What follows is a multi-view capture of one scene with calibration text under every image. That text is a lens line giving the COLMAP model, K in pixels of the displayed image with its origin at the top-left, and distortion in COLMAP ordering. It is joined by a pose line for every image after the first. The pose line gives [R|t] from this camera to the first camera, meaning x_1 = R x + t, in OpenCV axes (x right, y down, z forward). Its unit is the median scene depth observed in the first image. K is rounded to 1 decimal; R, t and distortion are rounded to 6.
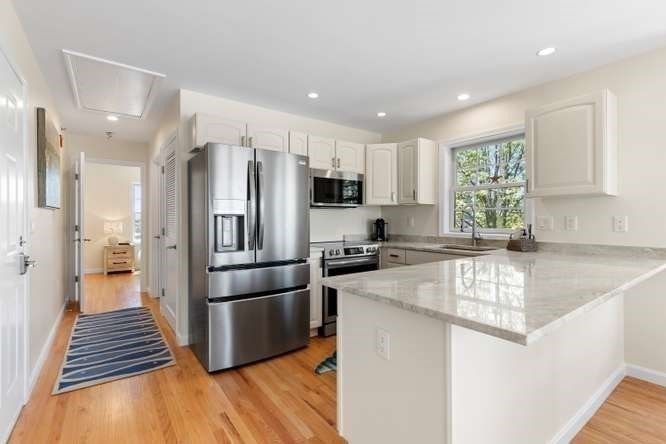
lens RADIAL K [[305.0, 0, 330.5], [0, 305.0, 220.7], [0, 0, 1]] dist [0.001762, 0.000500]
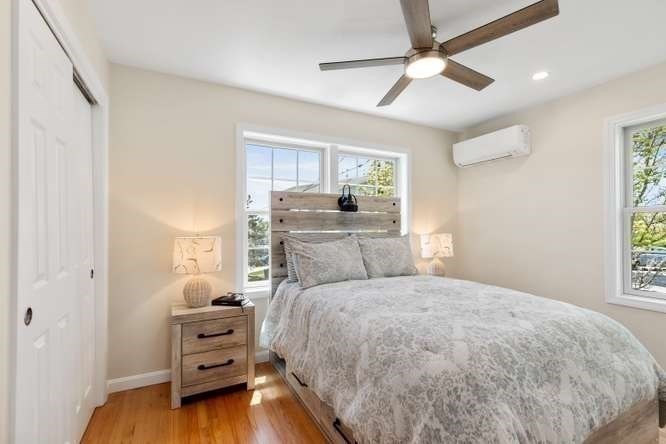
lens RADIAL K [[305.0, 0, 334.9], [0, 305.0, 224.0], [0, 0, 1]] dist [0.001762, 0.000500]
pose [[0.990295, 0.001364, -0.138976, -0.517087], [-0.003508, 0.999879, -0.015178, -0.006462], [0.138938, 0.015519, 0.990179, 0.689444]]
